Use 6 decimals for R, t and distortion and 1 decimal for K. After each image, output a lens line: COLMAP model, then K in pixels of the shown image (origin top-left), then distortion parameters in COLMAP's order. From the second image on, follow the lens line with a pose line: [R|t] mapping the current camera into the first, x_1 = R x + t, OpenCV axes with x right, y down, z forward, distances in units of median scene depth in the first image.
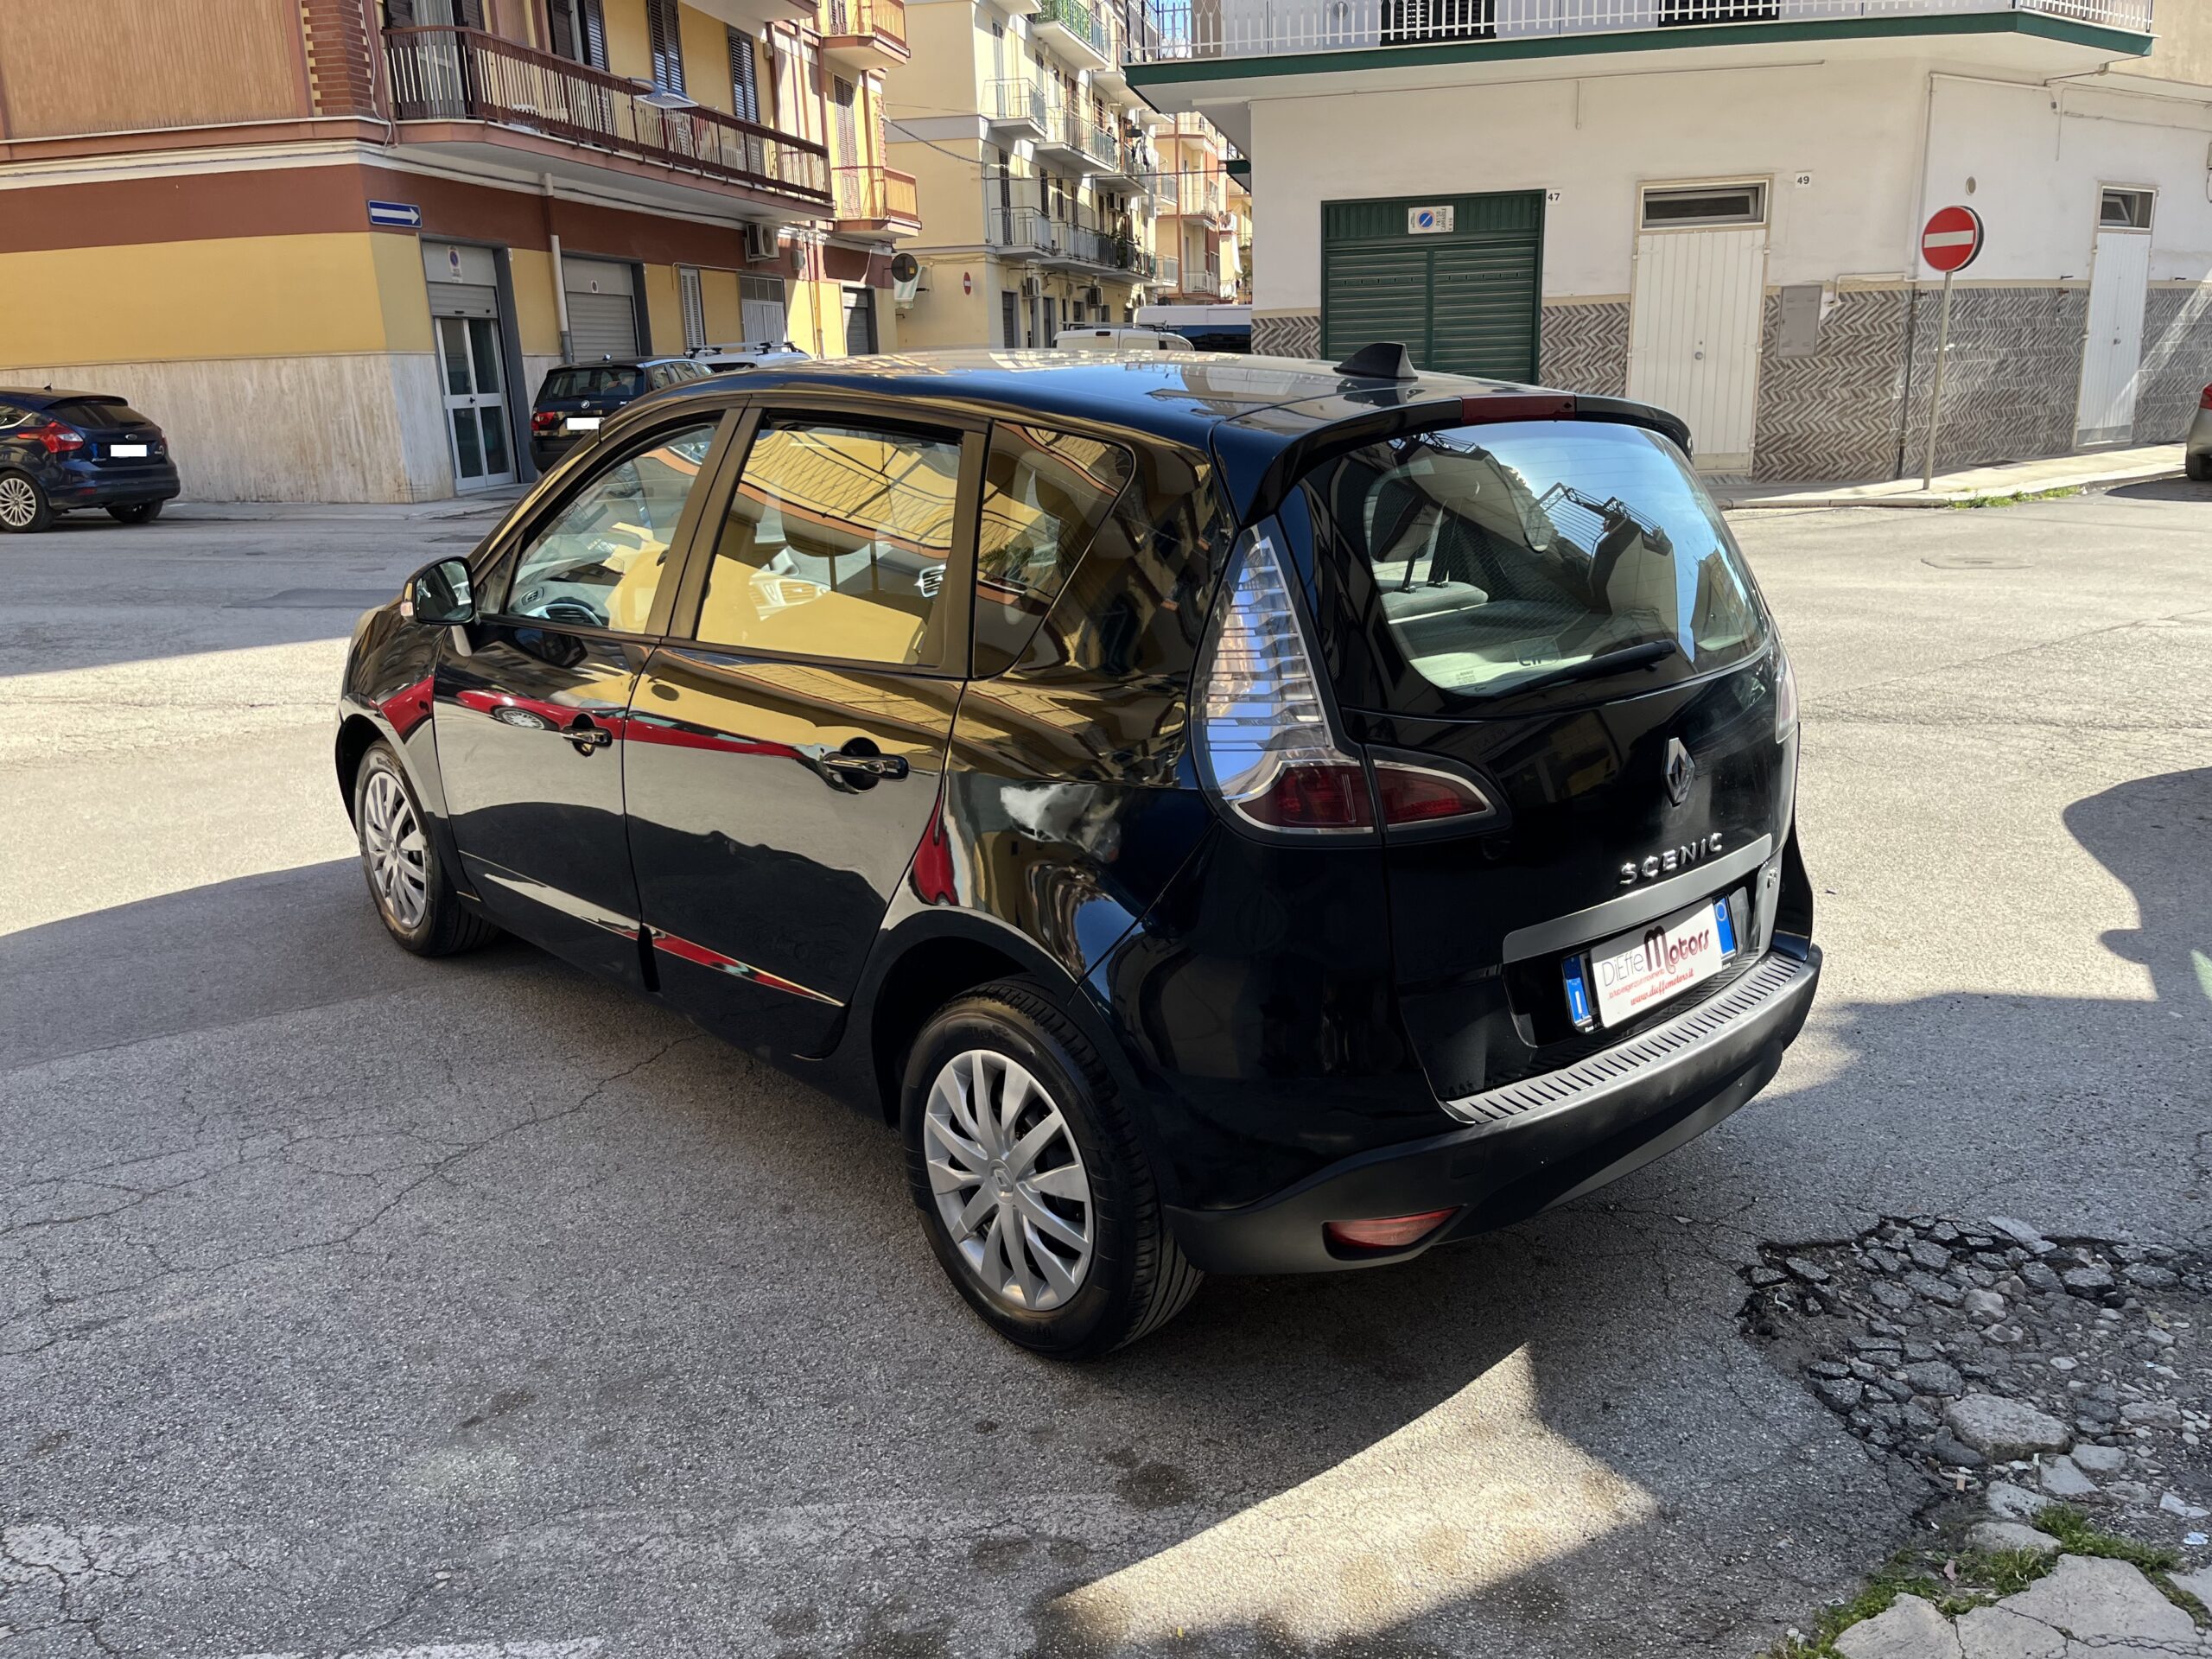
lens RADIAL K [[1697.8, 0, 1106.0], [0, 1697.8, 829.5], [0, 0, 1]] dist [0.050272, -0.073047]
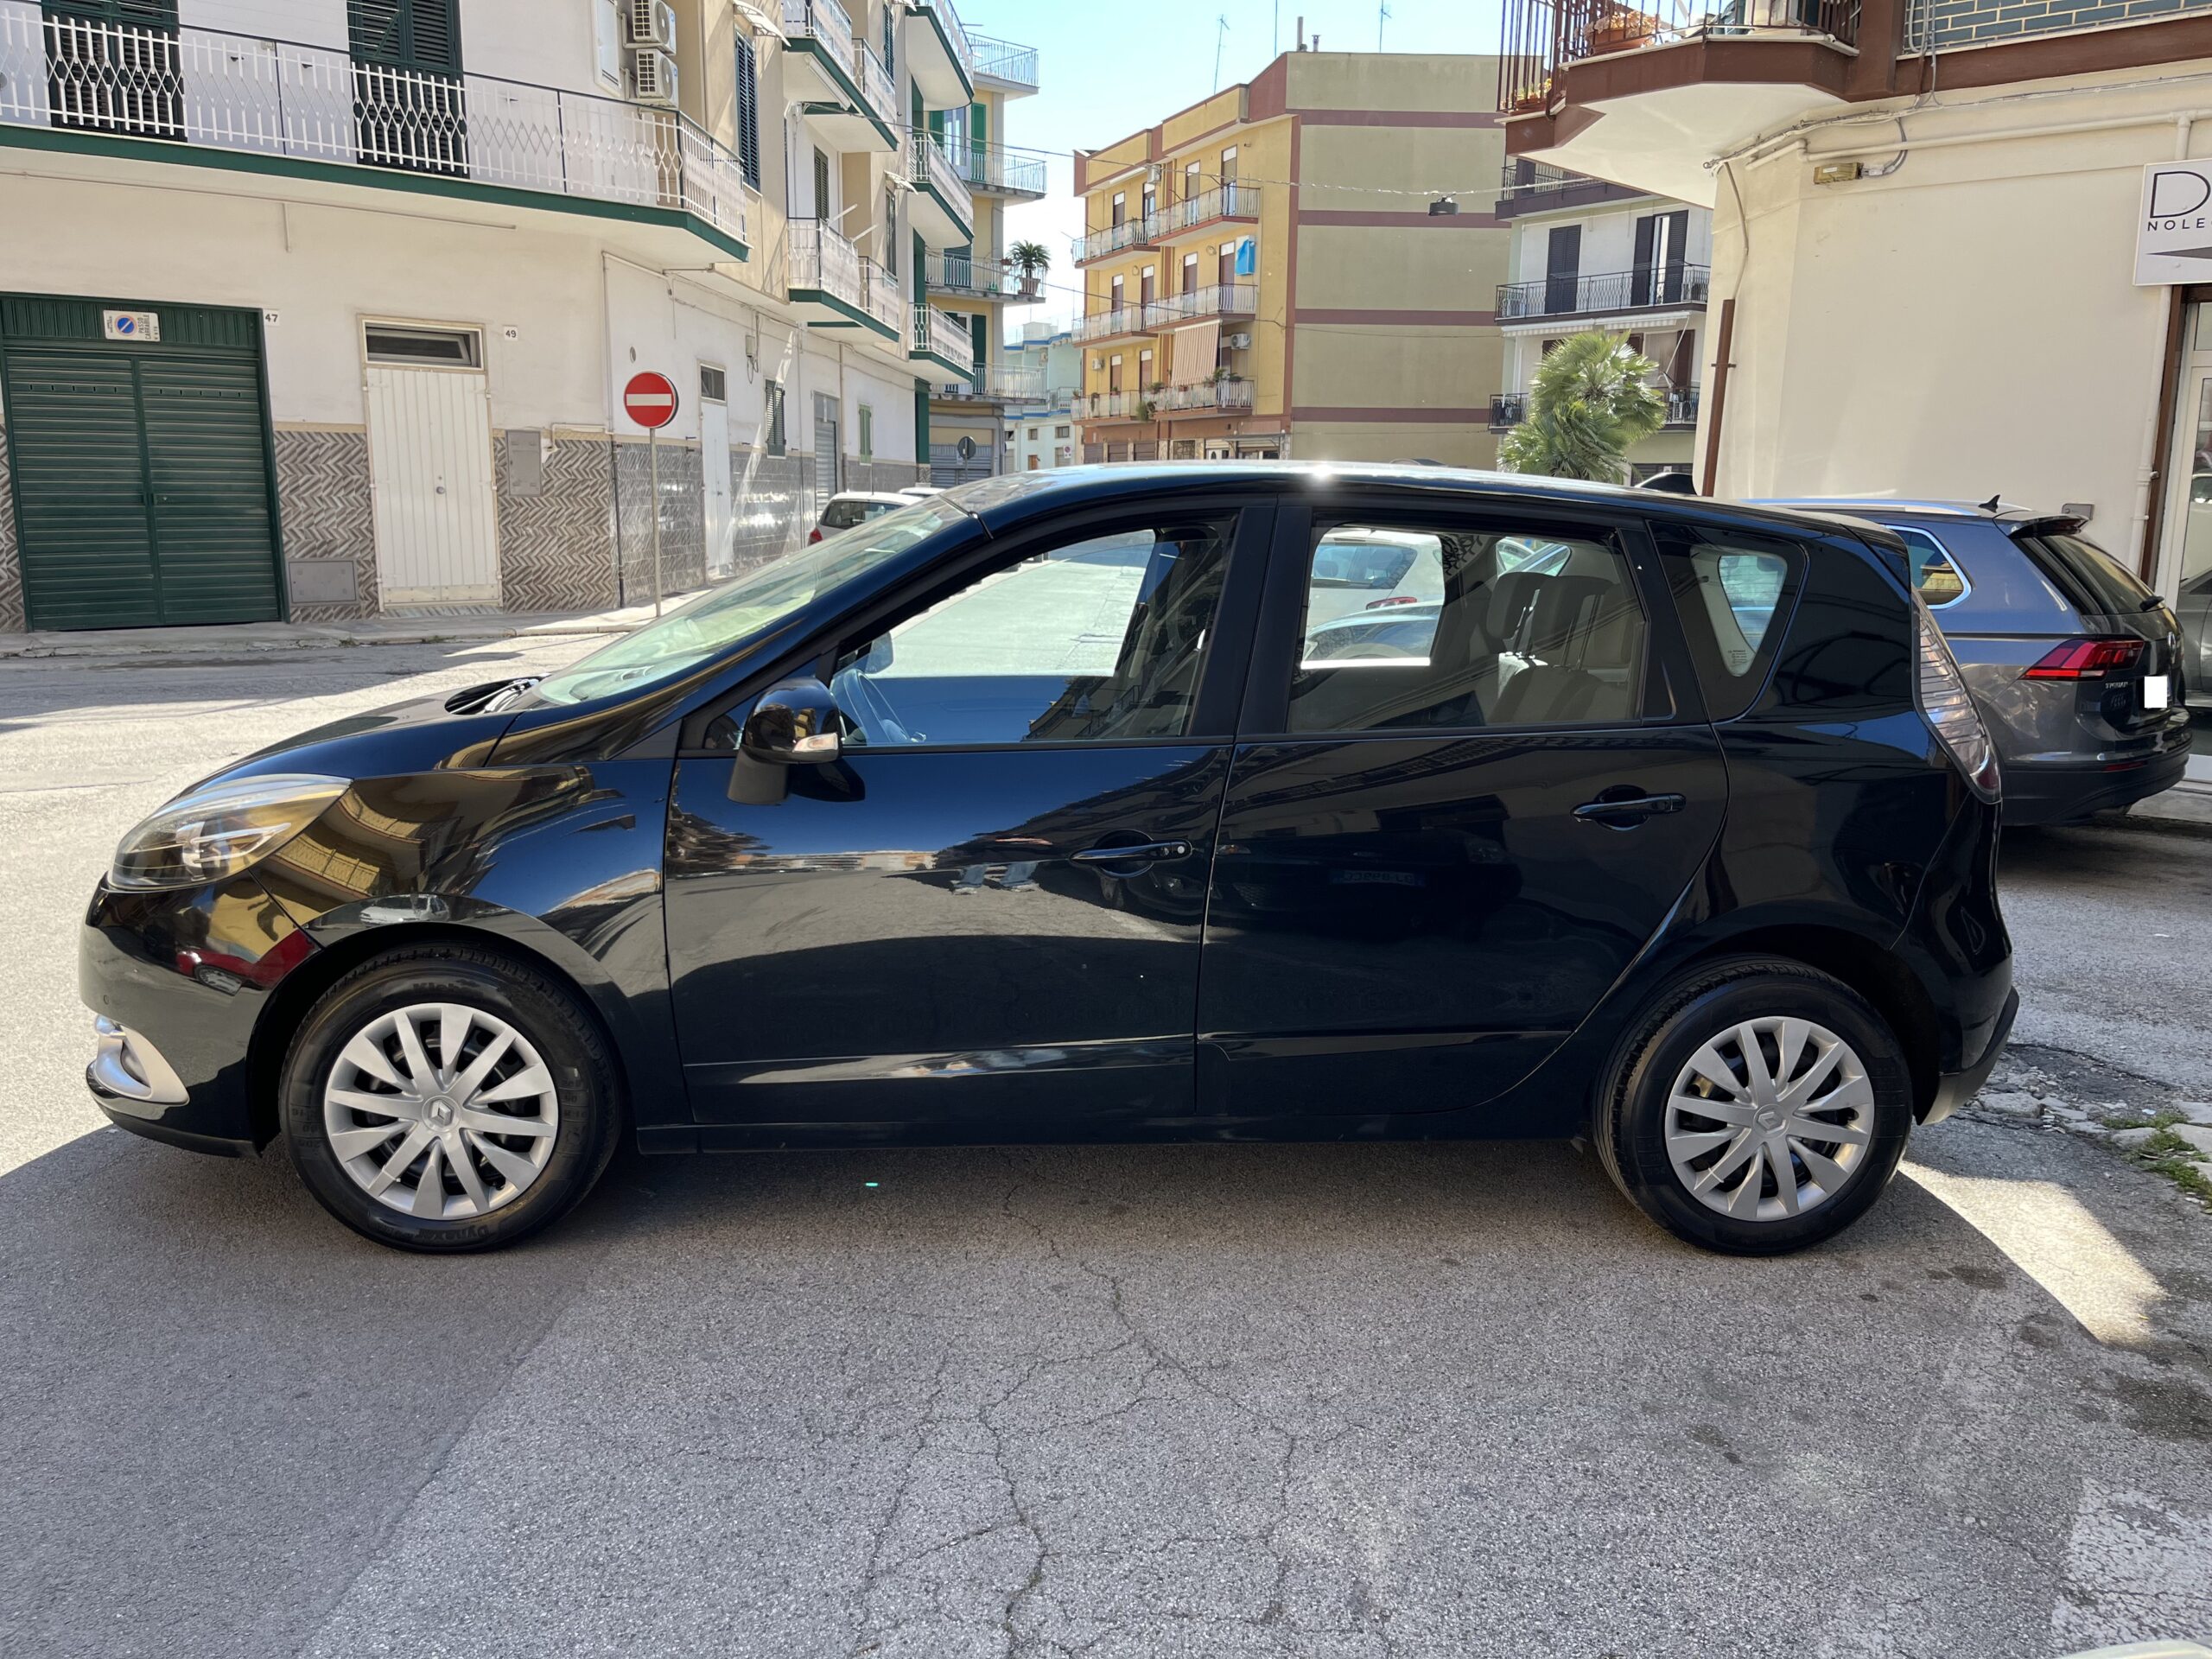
lens RADIAL K [[1681.7, 0, 1095.2], [0, 1681.7, 810.2], [0, 0, 1]] dist [0.089078, -0.122965]
pose [[0.614379, -0.107279, 0.781683, -0.223289], [0.177301, 0.984147, -0.004288, -0.016792], [-0.768832, 0.141228, 0.623661, 0.097155]]
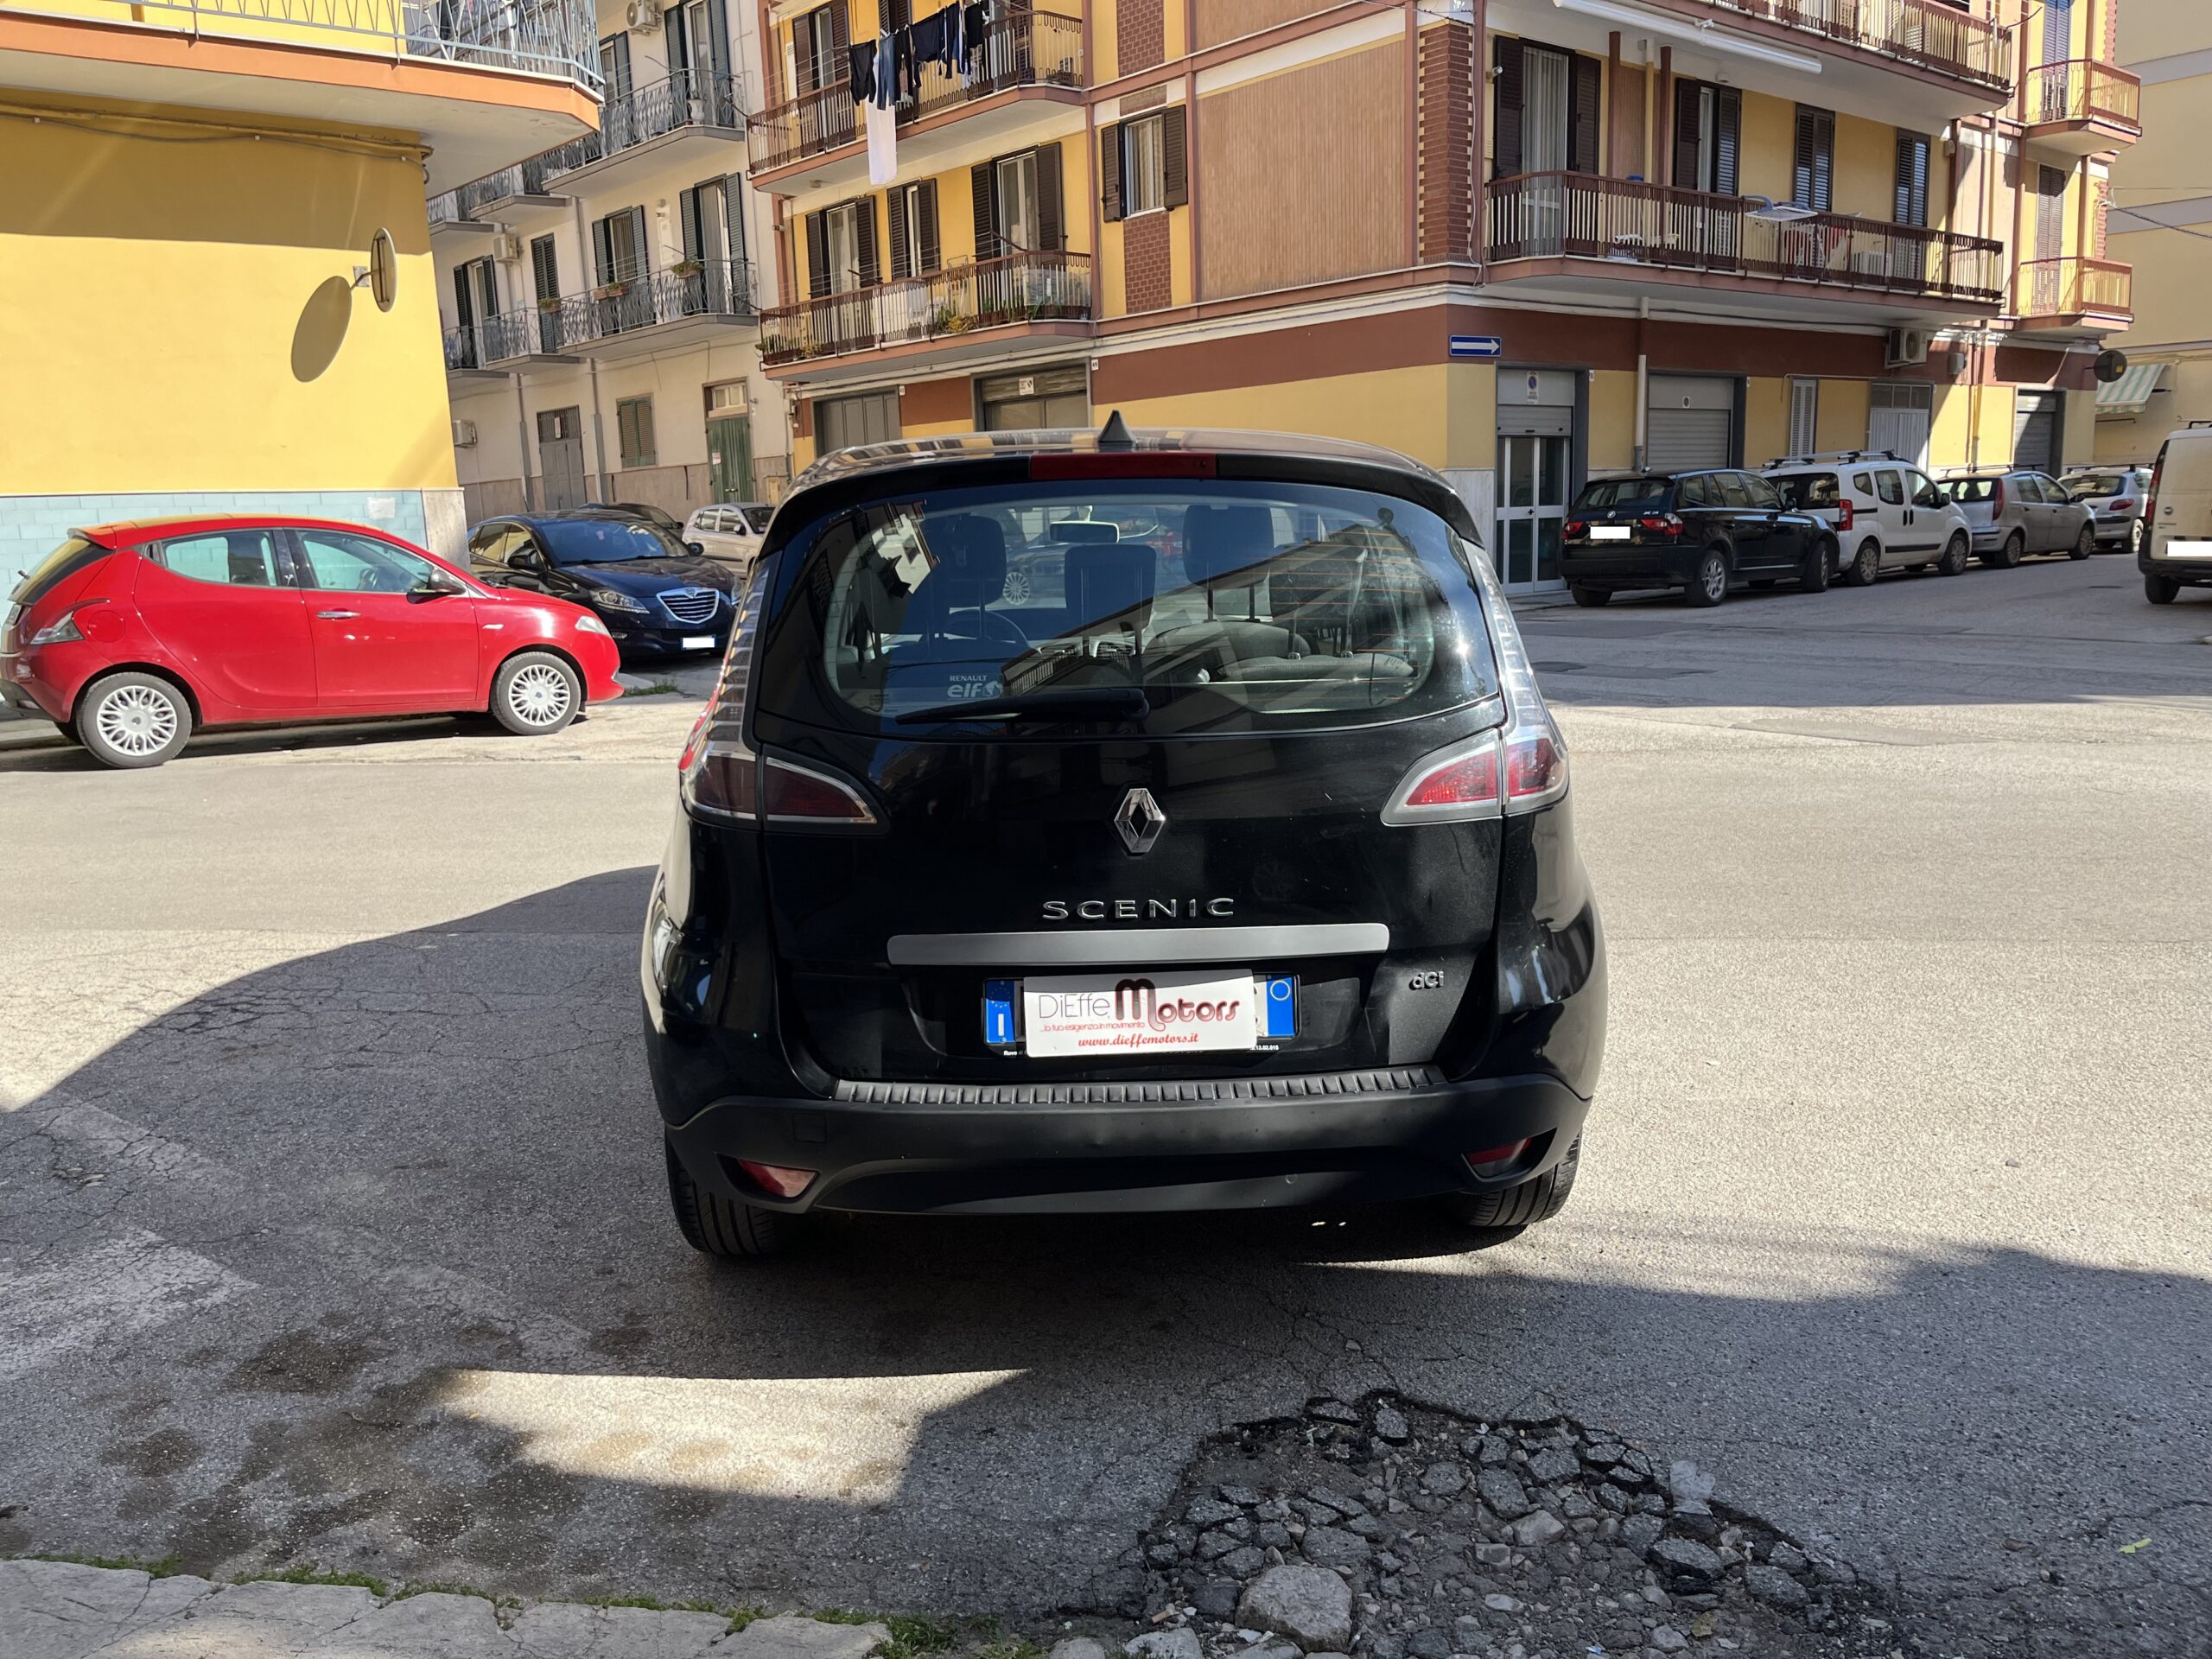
lens RADIAL K [[1685.7, 0, 1102.7], [0, 1685.7, 825.6], [0, 0, 1]] dist [0.070726, -0.099892]
pose [[0.765792, 0.117683, -0.632228, 0.155580], [-0.160167, 0.987036, -0.010276, -0.002976], [0.622823, 0.109132, 0.774714, 0.036343]]
